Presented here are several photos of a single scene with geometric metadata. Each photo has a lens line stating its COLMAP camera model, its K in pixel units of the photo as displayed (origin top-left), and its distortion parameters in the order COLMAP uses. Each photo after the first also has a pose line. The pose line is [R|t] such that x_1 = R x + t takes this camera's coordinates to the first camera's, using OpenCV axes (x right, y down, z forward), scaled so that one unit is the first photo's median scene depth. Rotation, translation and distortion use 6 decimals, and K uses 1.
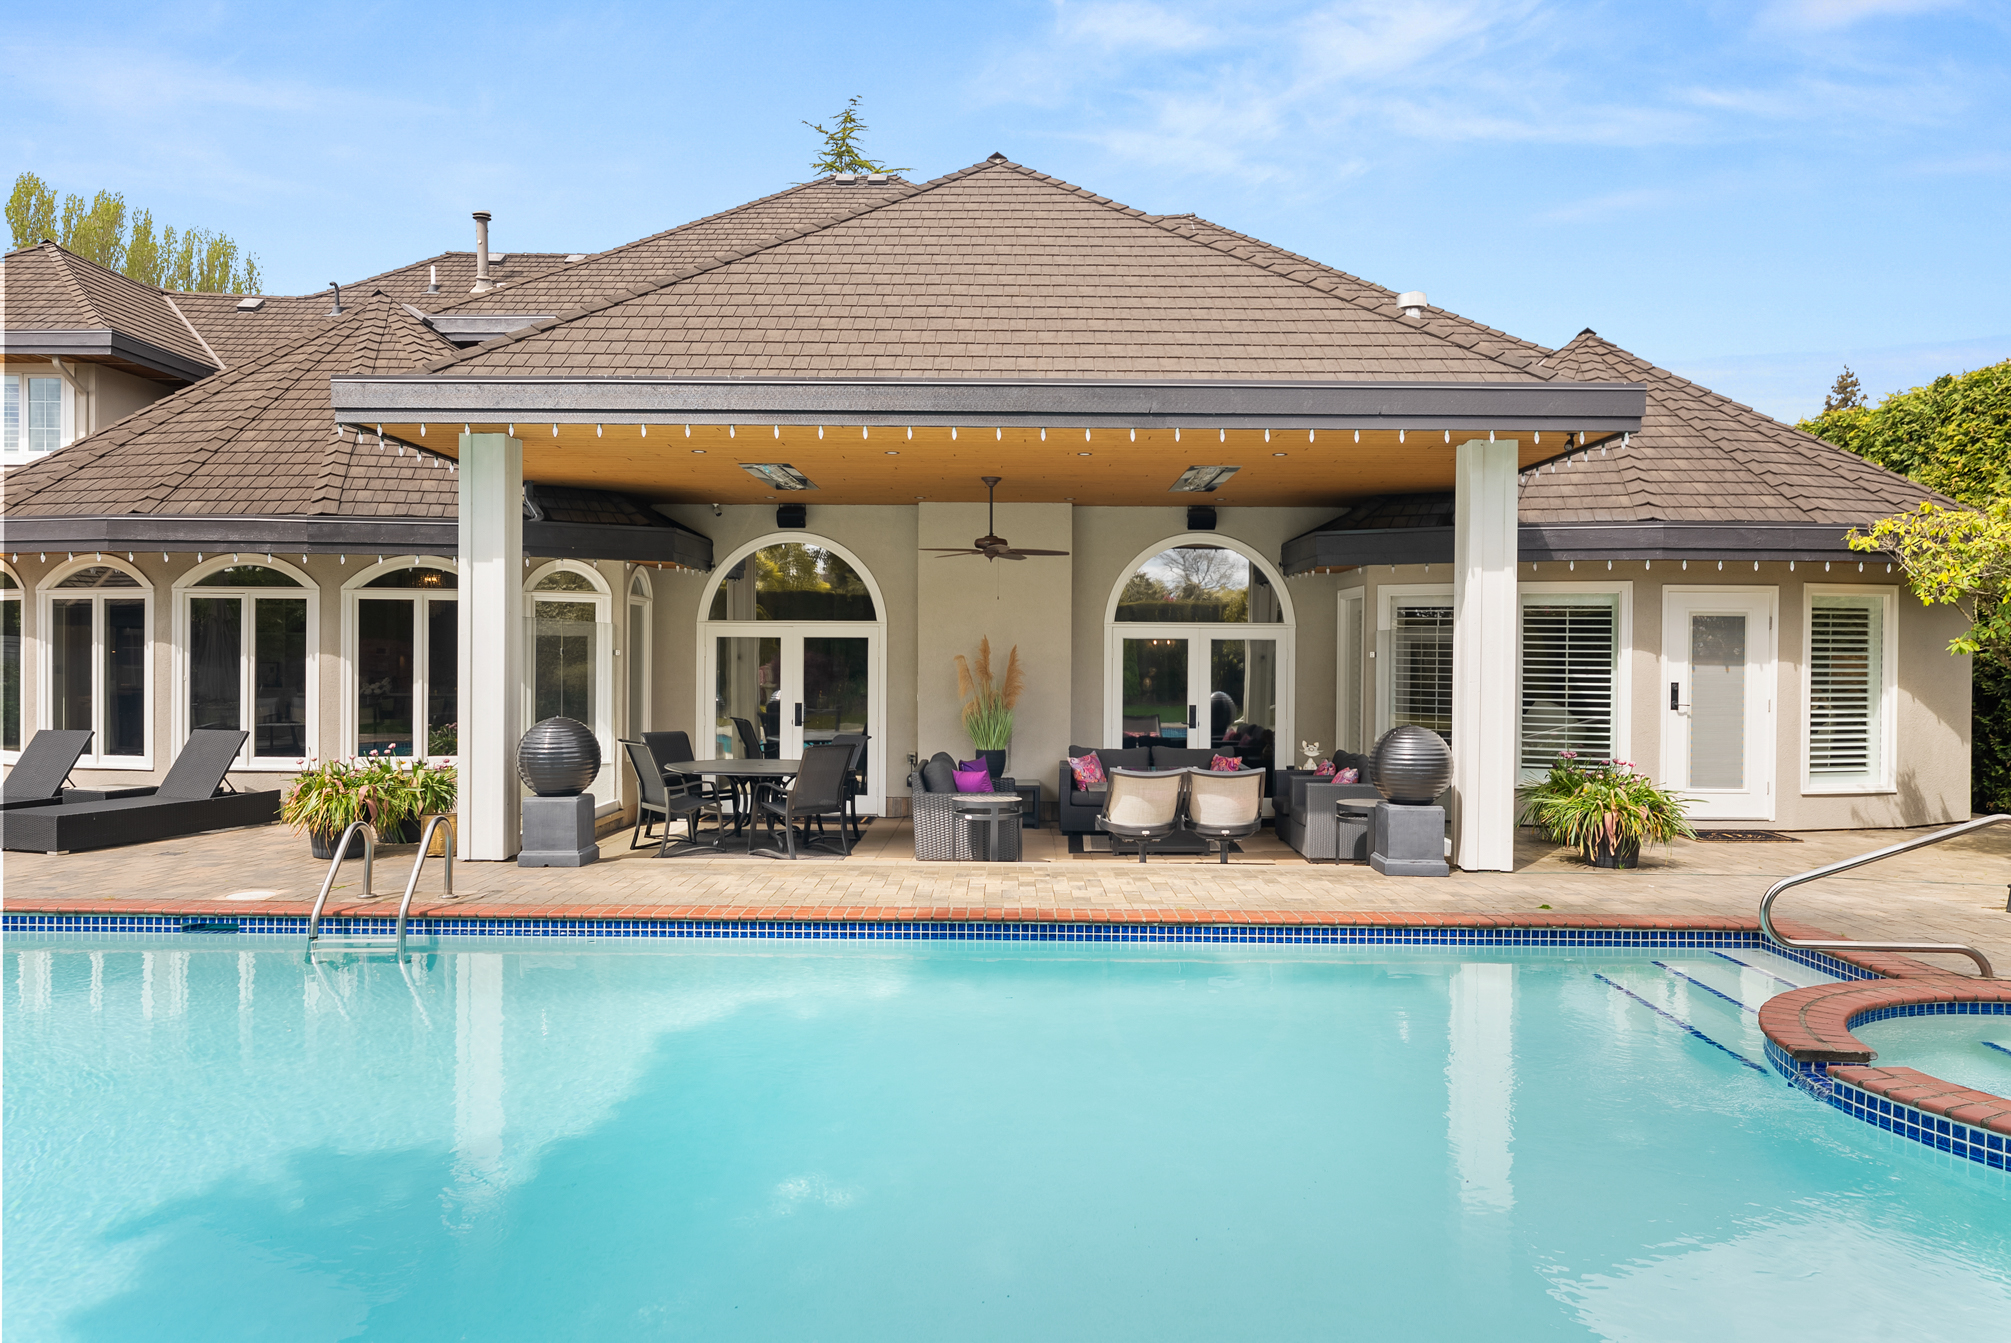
lens RADIAL K [[1333.0, 0, 1007.8], [0, 1333.0, 667.4], [0, 0, 1]] dist [-0.000221, 0.003262]
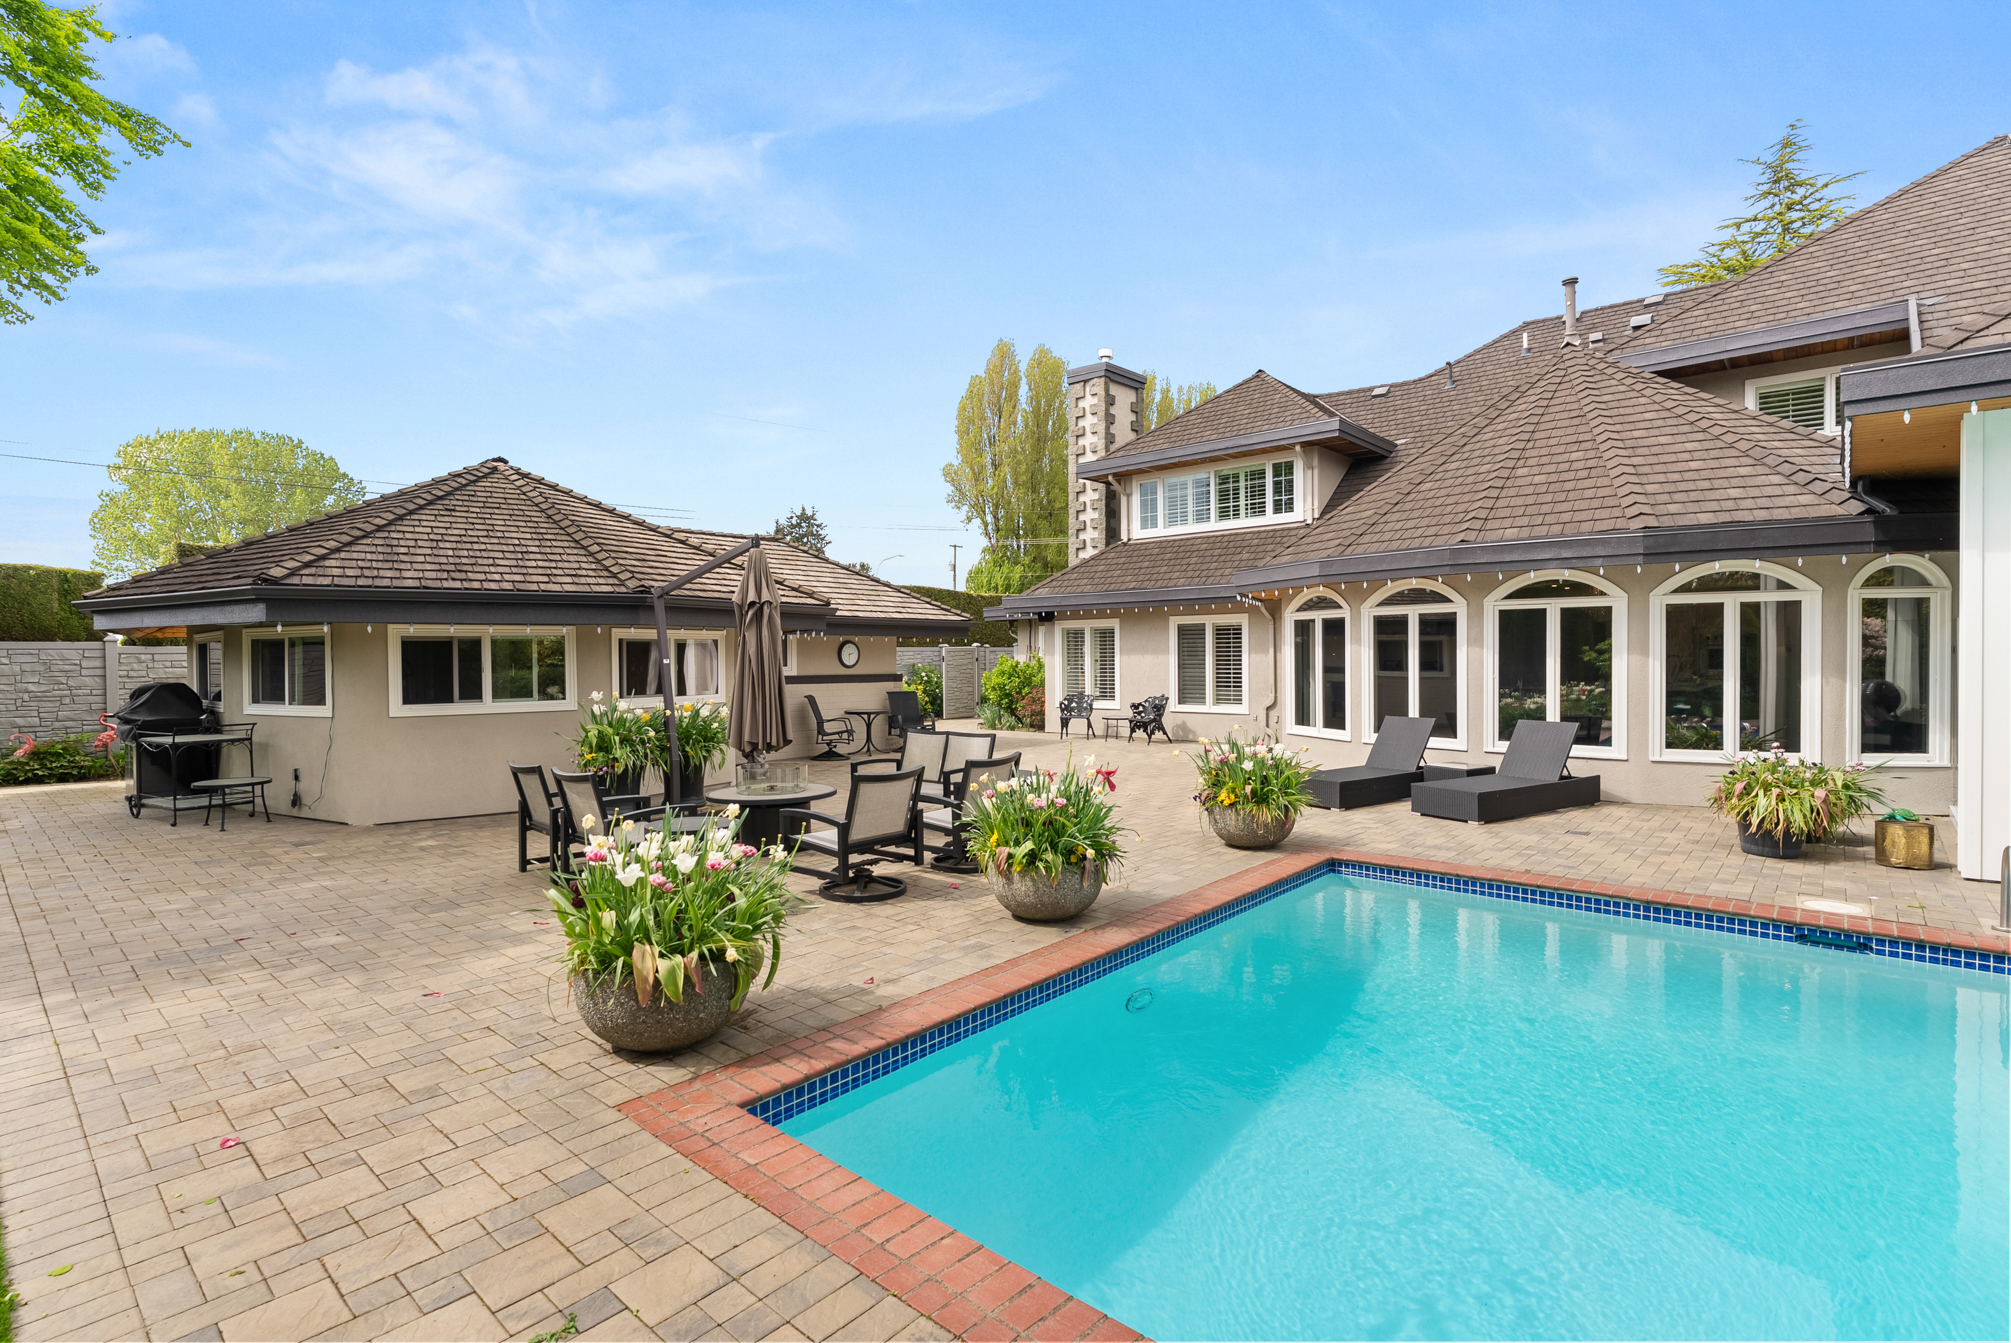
lens RADIAL K [[946.8, 0, 1003.8], [0, 946.8, 670.3], [0, 0, 1]] dist [-0.001569, -0.001907]
pose [[0.754814, -0.001949, -0.655936, -0.384690], [0.008619, 0.999939, 0.006947, -0.007082], [0.655882, -0.010897, 0.754784, 0.060831]]
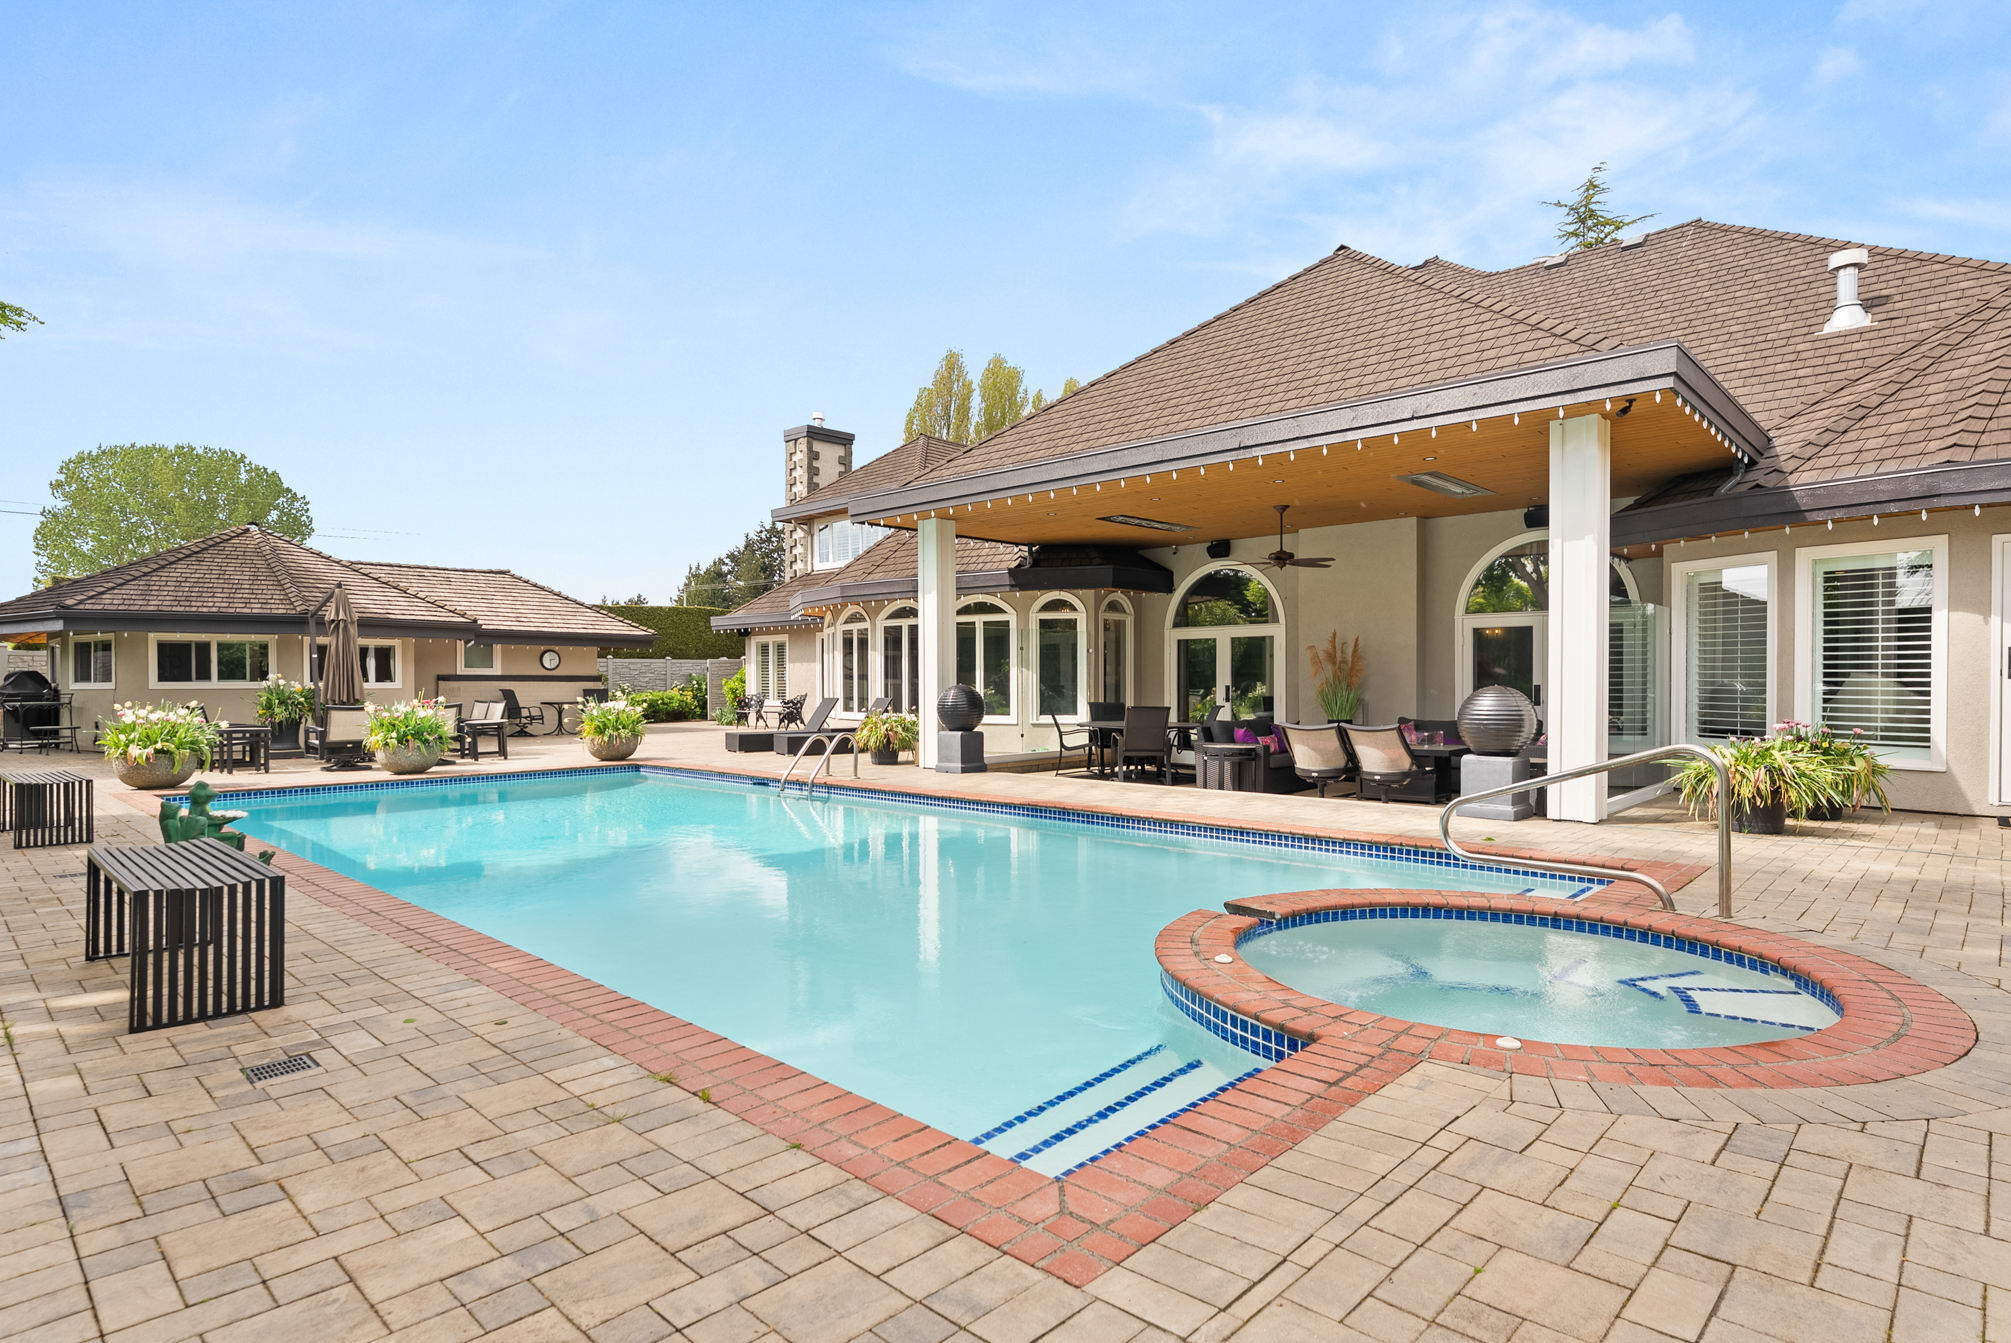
lens RADIAL K [[1061.5, 0, 1002.2], [0, 1061.5, 690.7], [0, 0, 1]] dist [-0.002553, 0.000195]
pose [[0.732927, -0.003435, -0.680298, 0.475378], [0.004028, 0.999992, -0.000710, 0.036703], [0.680295, -0.002220, 0.732935, 0.051516]]
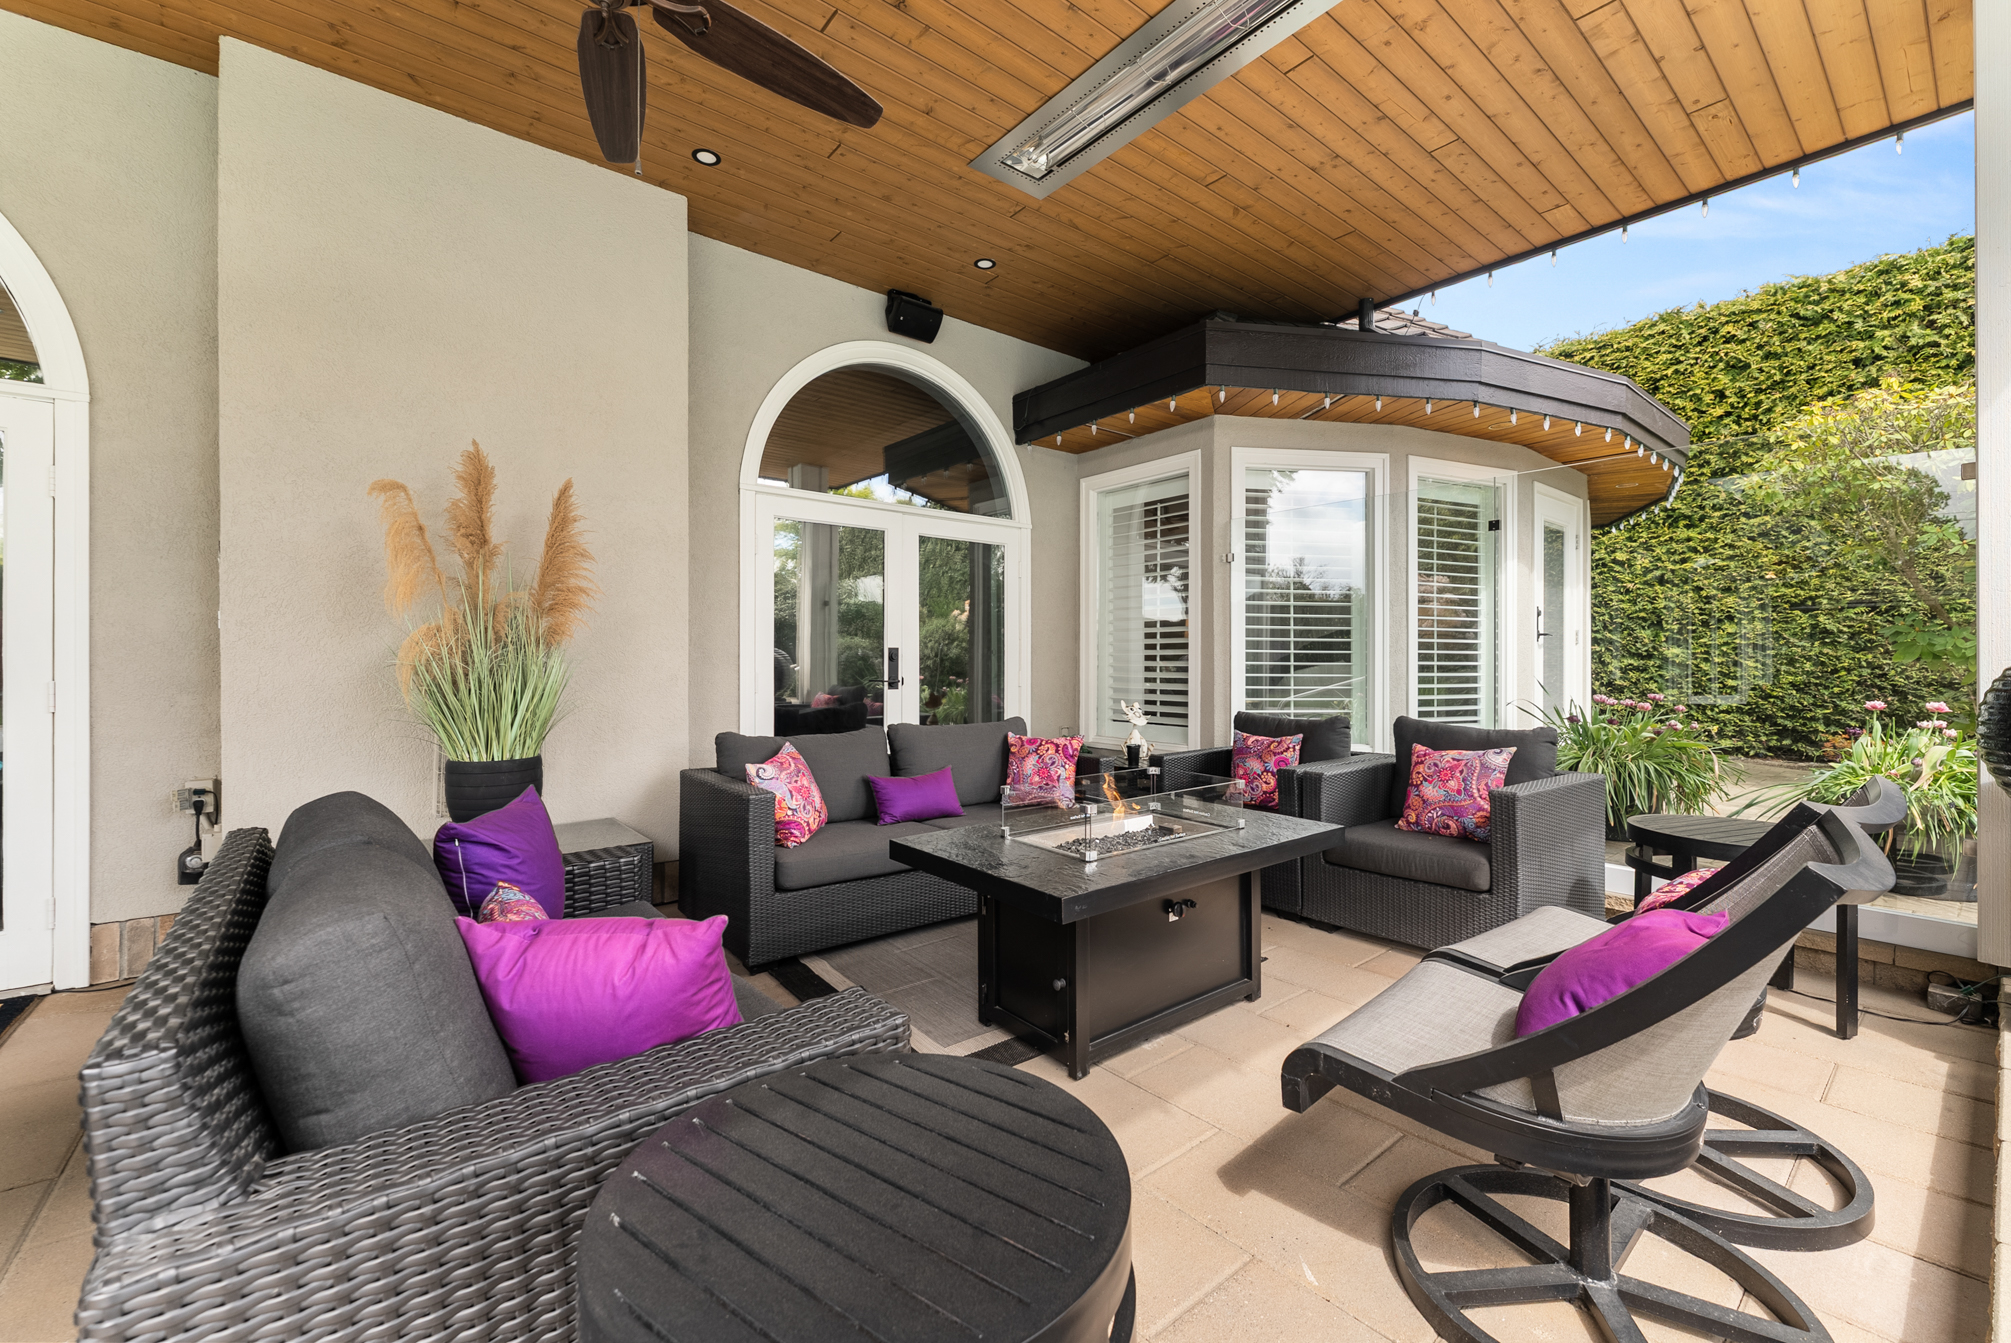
lens RADIAL K [[814.5, 0, 1004.1], [0, 814.5, 669.3], [0, 0, 1]] dist [0.004878, -0.000294]
pose [[0.768806, -0.012891, 0.639353, -0.053490], [0.014266, 0.999894, 0.003005, 0.042408], [-0.639323, 0.006811, 0.768908, 0.804978]]
